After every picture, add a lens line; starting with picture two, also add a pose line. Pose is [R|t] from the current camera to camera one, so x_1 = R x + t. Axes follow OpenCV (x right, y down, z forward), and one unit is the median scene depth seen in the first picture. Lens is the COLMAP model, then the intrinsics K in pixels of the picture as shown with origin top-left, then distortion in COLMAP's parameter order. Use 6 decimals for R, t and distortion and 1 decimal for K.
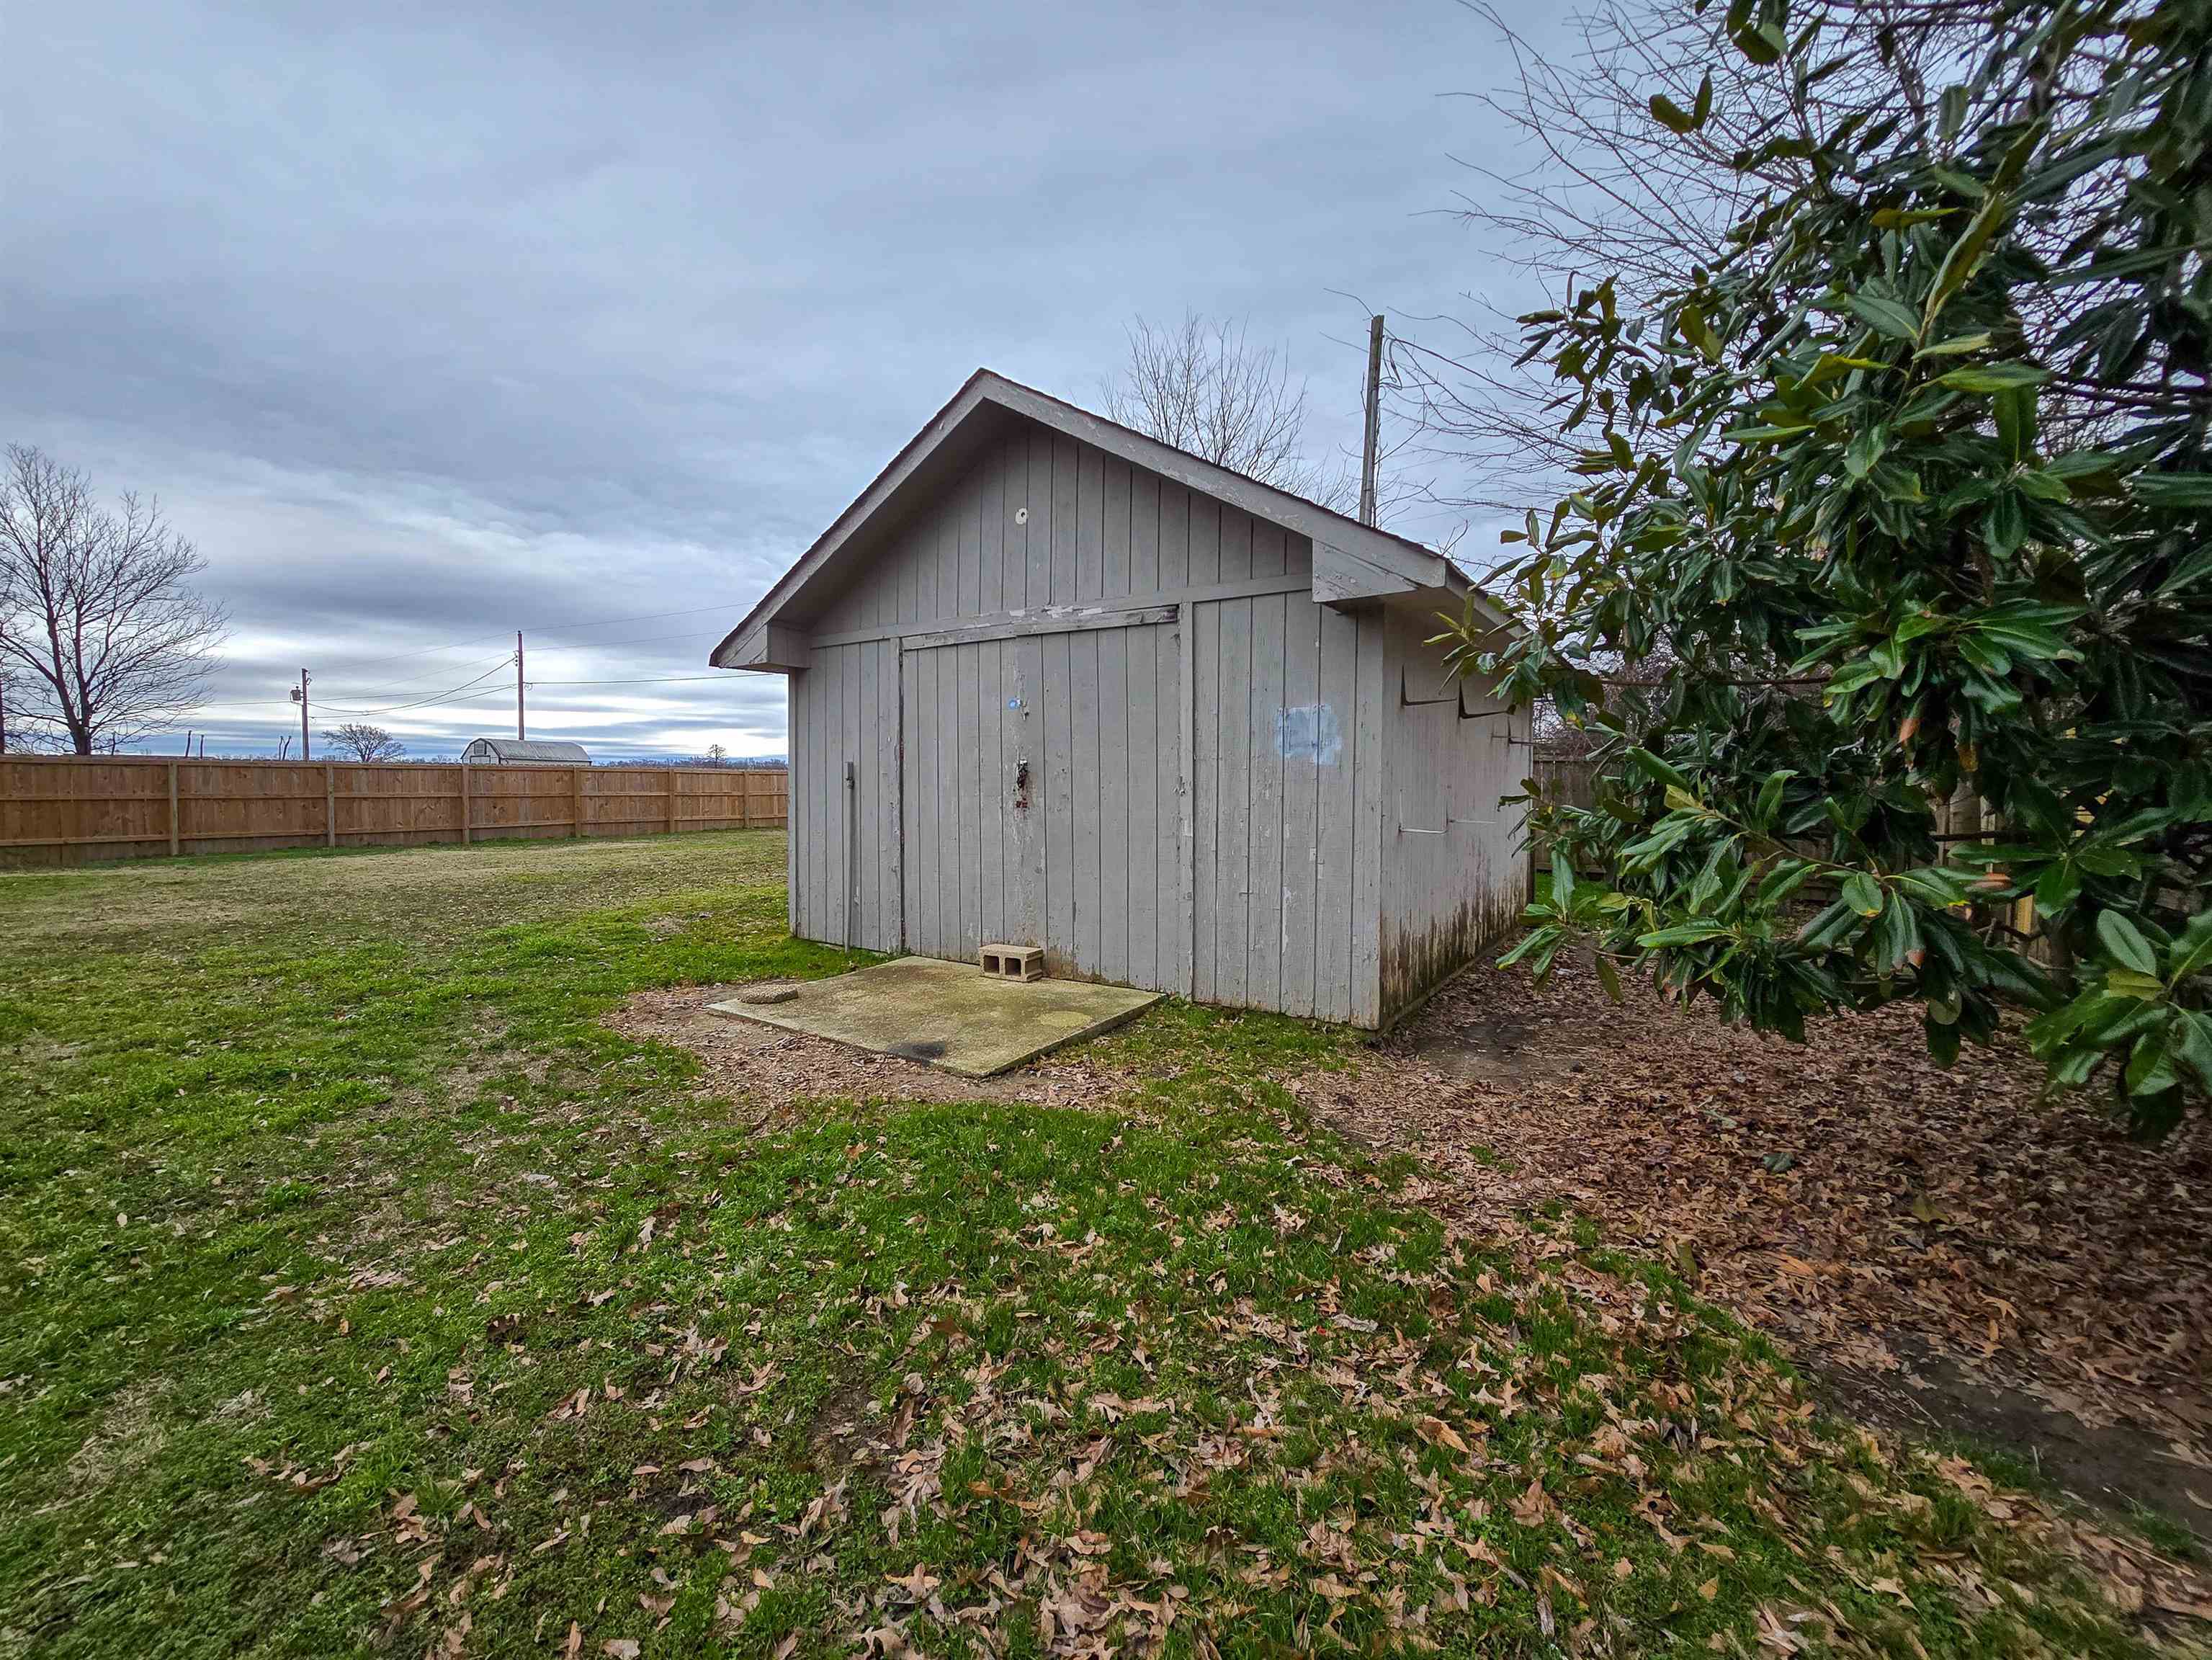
lens RADIAL K [[909.5, 0, 1099.2], [0, 909.5, 829.2], [0, 0, 1]] dist [0.000237, -0.001577]
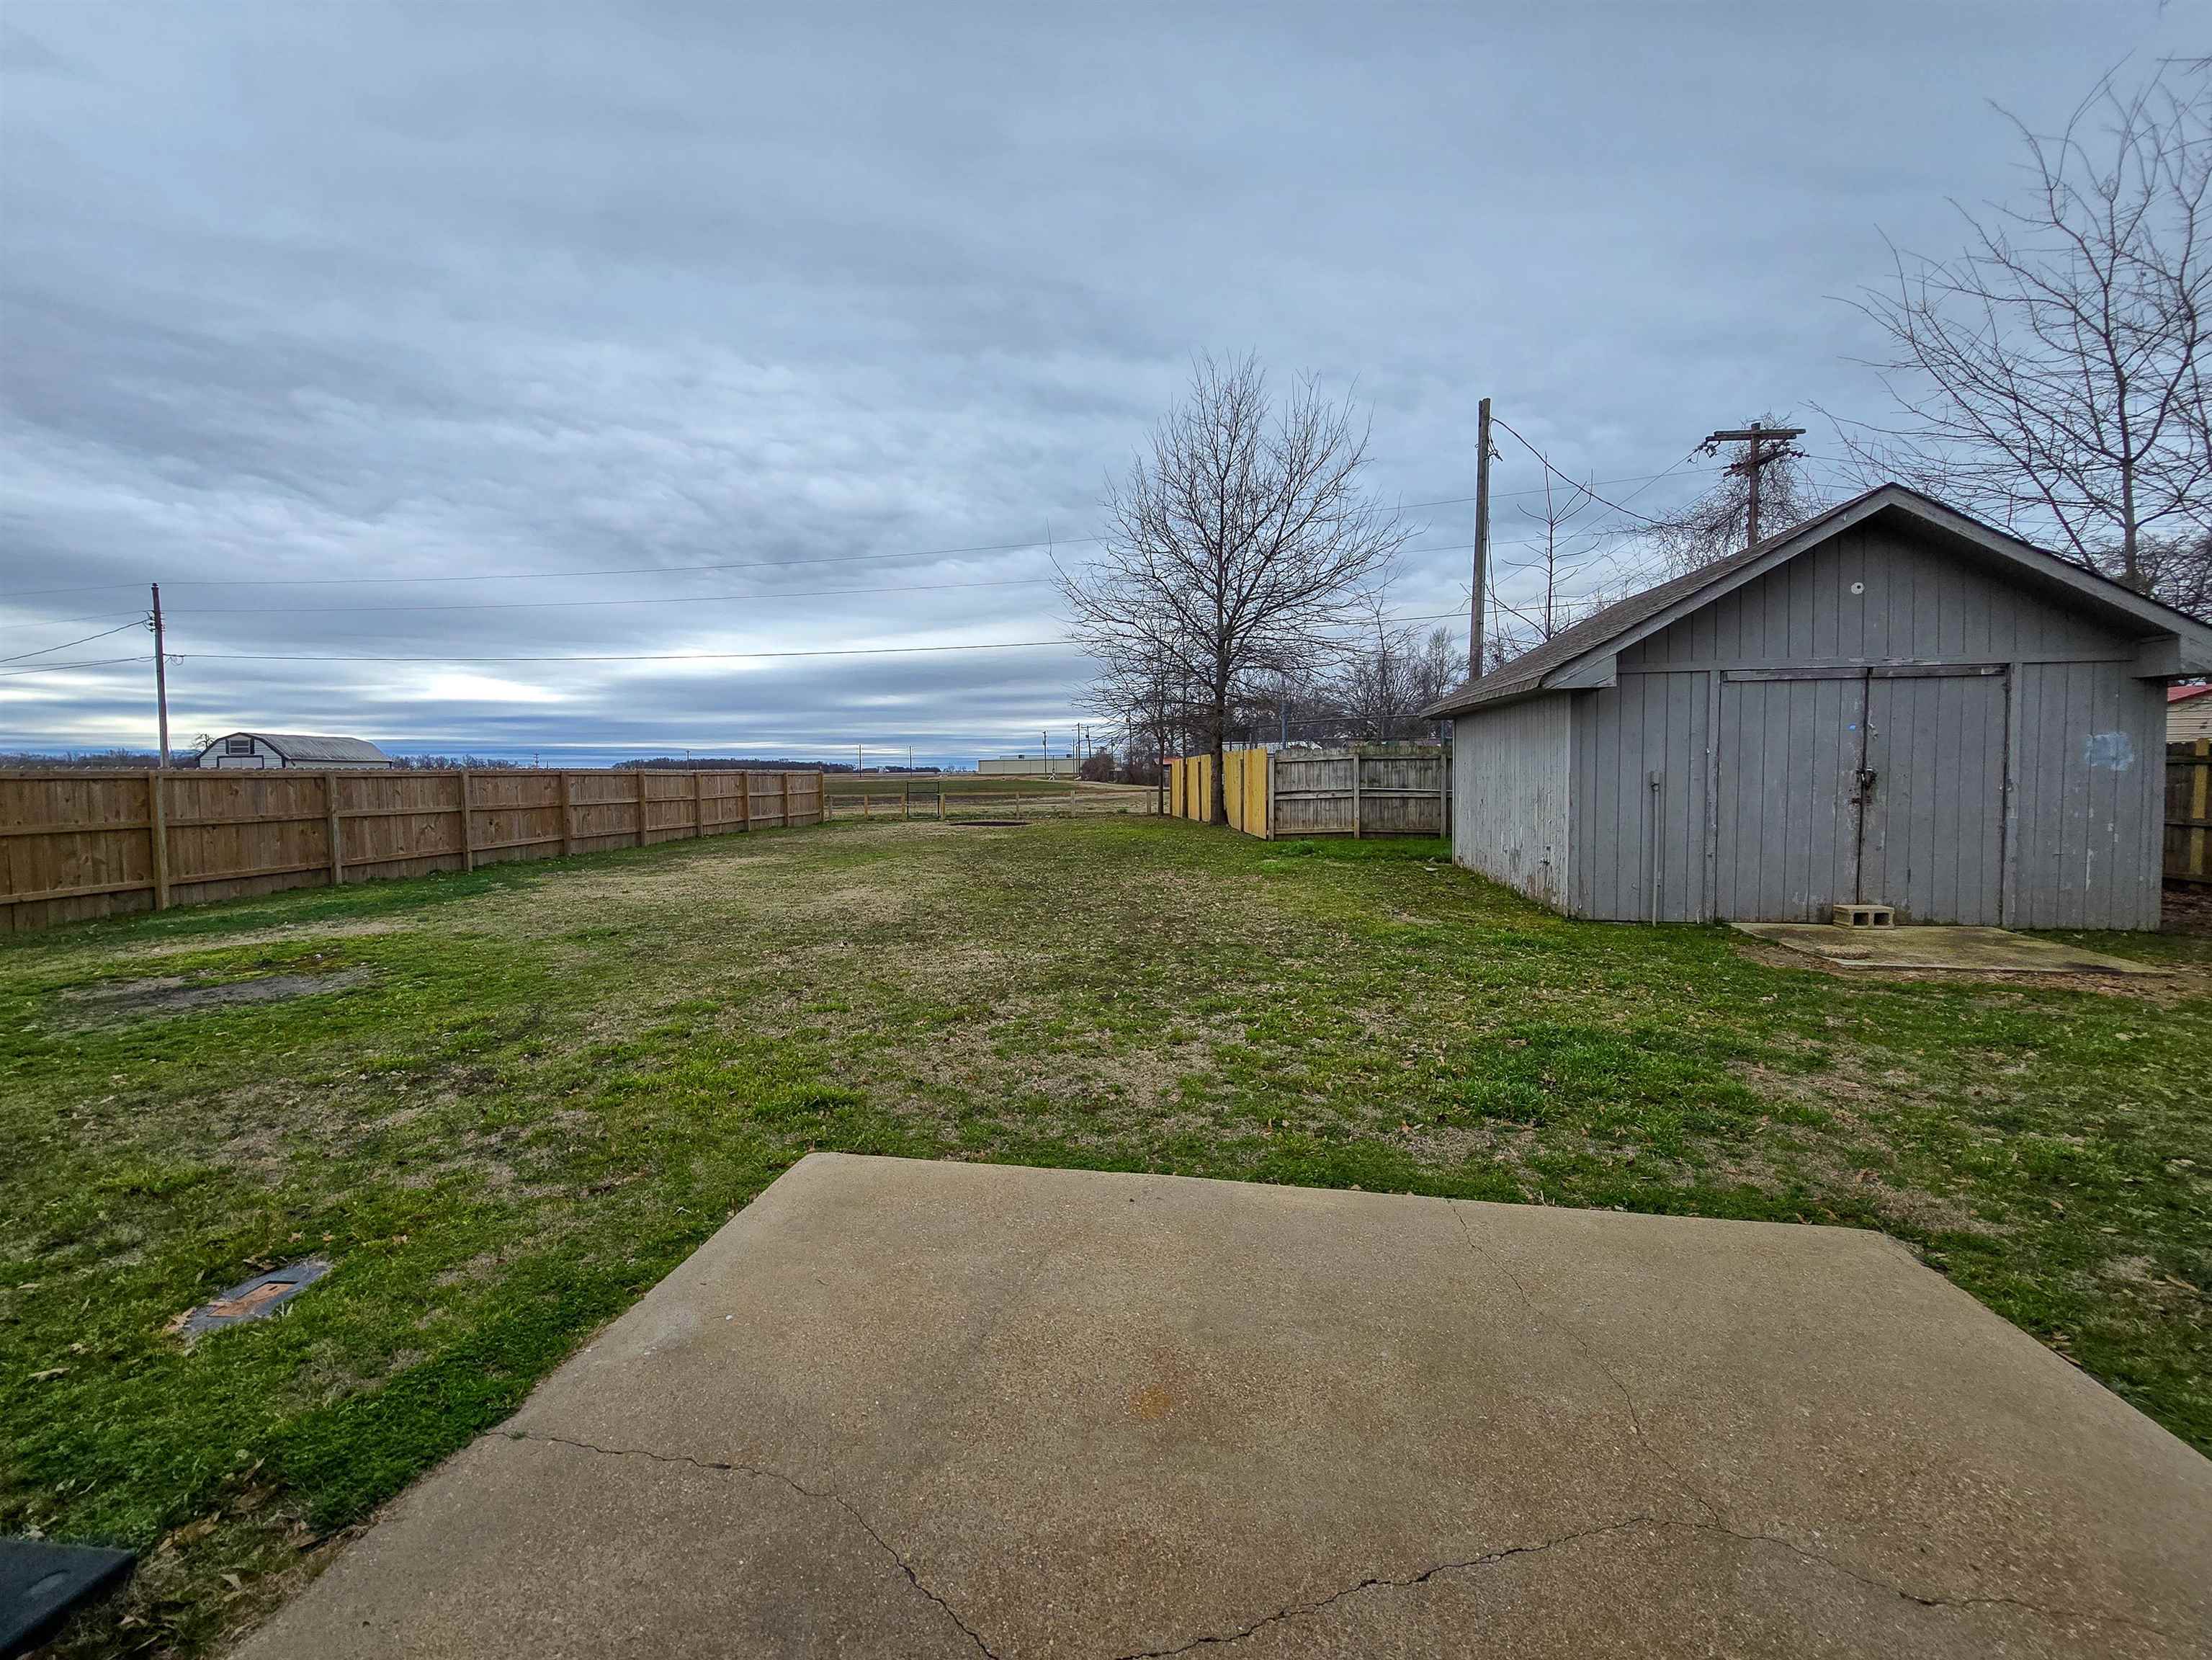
lens RADIAL K [[909.5, 0, 1075.3], [0, 909.5, 829.3], [0, 0, 1]] dist [0.000237, -0.001577]
pose [[0.915296, -0.040508, 0.400739, -1.727178], [0.035781, 0.999174, 0.019276, -0.053659], [-0.401188, -0.003305, 0.915990, 0.225625]]
